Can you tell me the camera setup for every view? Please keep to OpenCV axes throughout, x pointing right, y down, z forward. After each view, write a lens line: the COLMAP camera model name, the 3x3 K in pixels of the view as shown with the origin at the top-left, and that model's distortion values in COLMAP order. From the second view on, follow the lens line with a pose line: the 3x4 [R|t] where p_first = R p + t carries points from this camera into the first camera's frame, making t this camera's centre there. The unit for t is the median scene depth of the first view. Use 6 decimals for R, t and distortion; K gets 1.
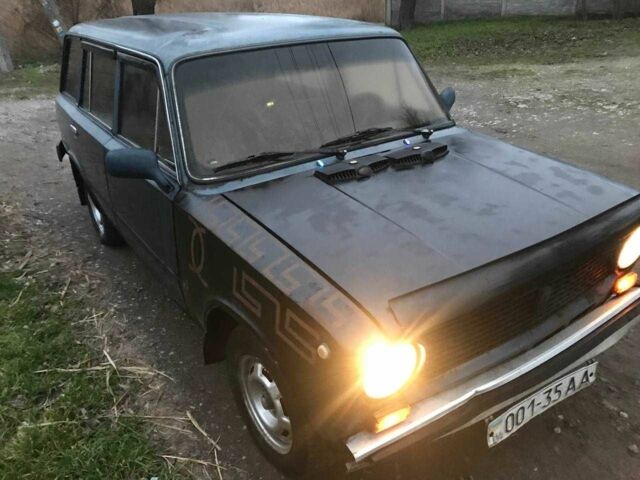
lens RADIAL K [[523.7, 0, 311.9], [0, 523.7, 236.6], [0, 0, 1]] dist [0.008972, 0.007187]
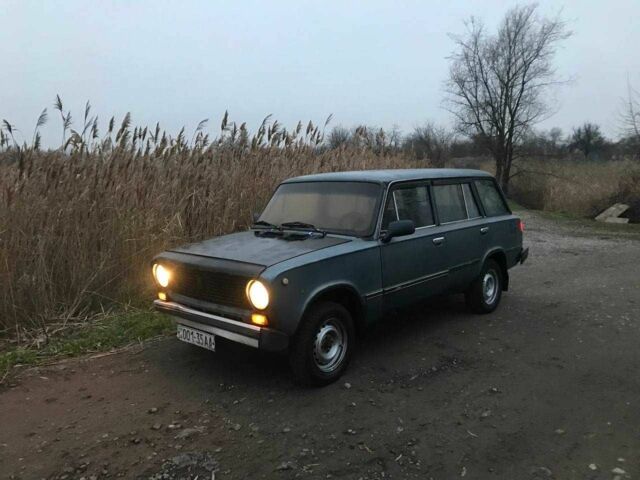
lens RADIAL K [[523.7, 0, 311.9], [0, 523.7, 236.6], [0, 0, 1]] dist [0.008972, 0.007187]
pose [[0.206872, 0.142531, -0.967930, 2.359950], [-0.401542, 0.914537, 0.048848, -0.320963], [0.892170, 0.378559, 0.246424, 0.706729]]
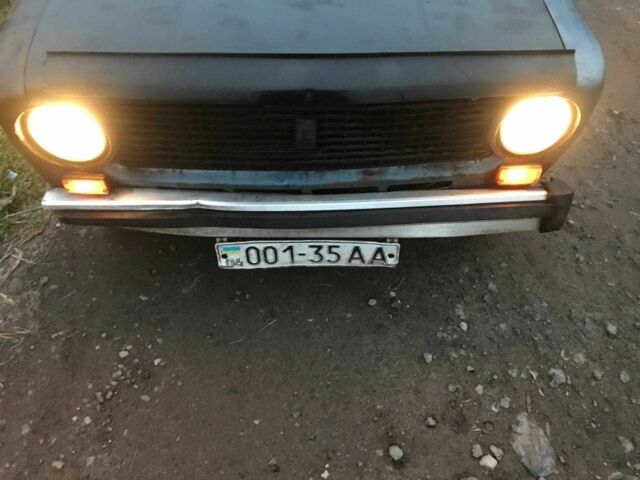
lens RADIAL K [[518.5, 0, 318.9], [0, 518.5, 229.1], [0, 0, 1]] dist [0.070611, -0.100751]
pose [[0.858351, 0.403113, -0.317385, 0.673232], [-0.269194, 0.880468, 0.390269, -0.059307], [0.436770, -0.249550, 0.864267, 0.262540]]
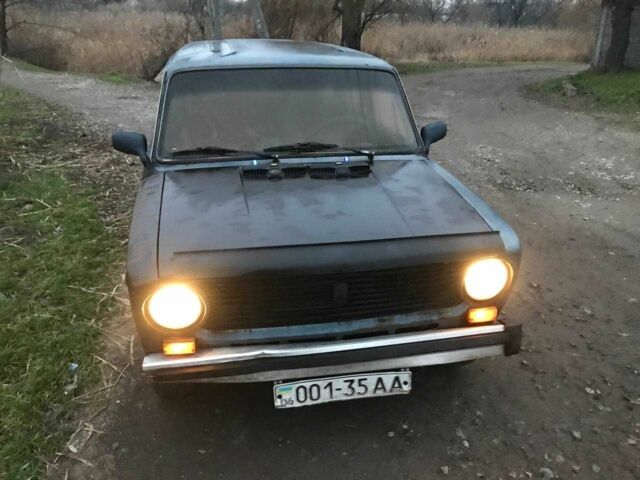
lens RADIAL K [[523.7, 0, 311.9], [0, 523.7, 236.6], [0, 0, 1]] dist [0.008972, 0.007187]
pose [[0.919111, 0.190414, -0.344931, 0.668713], [-0.206411, 0.978415, -0.009888, 0.016432], [0.335603, 0.080286, 0.938576, -0.107423]]
